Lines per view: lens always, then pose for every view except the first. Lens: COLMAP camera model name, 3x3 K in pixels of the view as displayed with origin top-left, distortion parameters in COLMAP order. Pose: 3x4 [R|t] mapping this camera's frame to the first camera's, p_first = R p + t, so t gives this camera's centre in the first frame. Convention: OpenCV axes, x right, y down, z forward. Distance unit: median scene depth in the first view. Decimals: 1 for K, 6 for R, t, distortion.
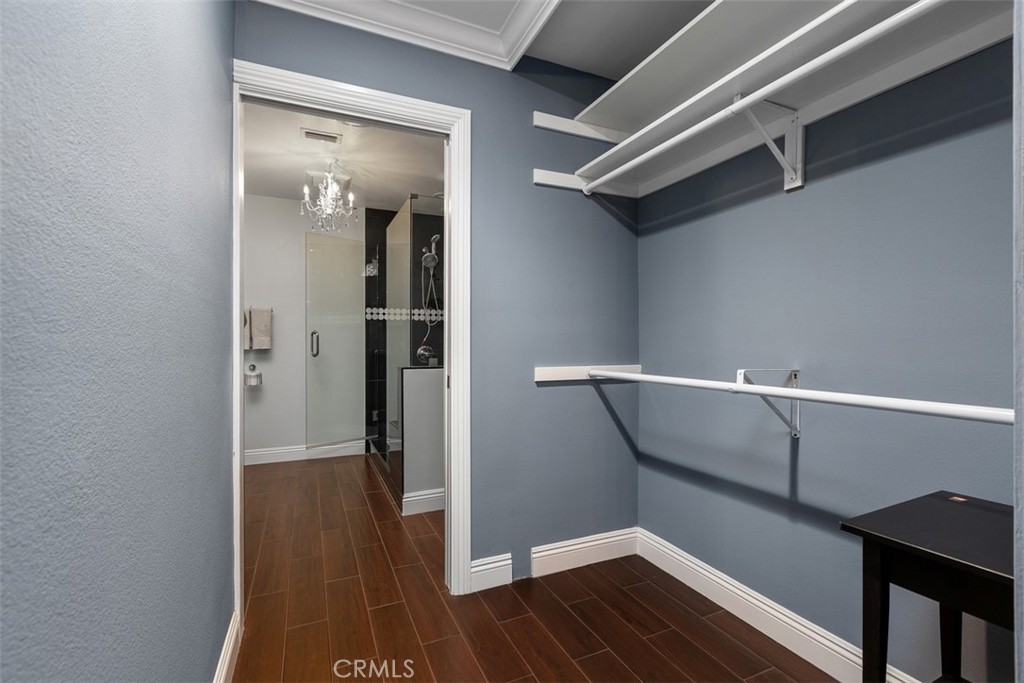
lens RADIAL K [[459.1, 0, 512.0], [0, 459.1, 341.5], [0, 0, 1]] dist [0.000506, -0.000054]
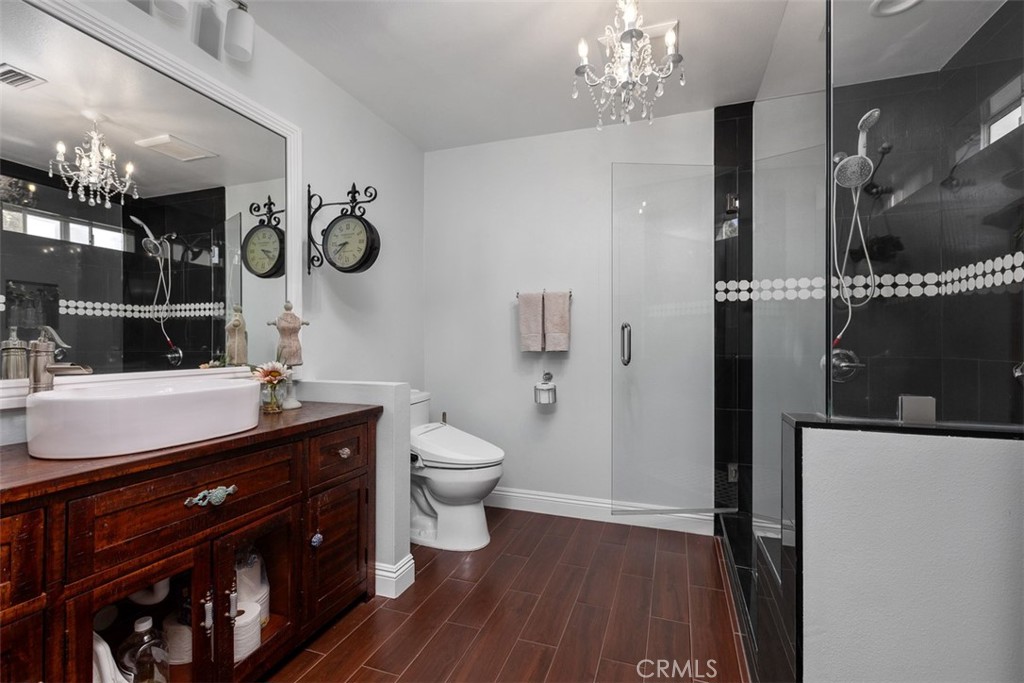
lens RADIAL K [[459.1, 0, 512.0], [0, 459.1, 341.5], [0, 0, 1]] dist [0.000506, -0.000054]
pose [[0.722776, 0.000953, -0.691081, -0.107388], [0.000706, 0.999998, 0.002117, 0.000576], [0.691082, -0.002018, 0.722774, 0.417304]]
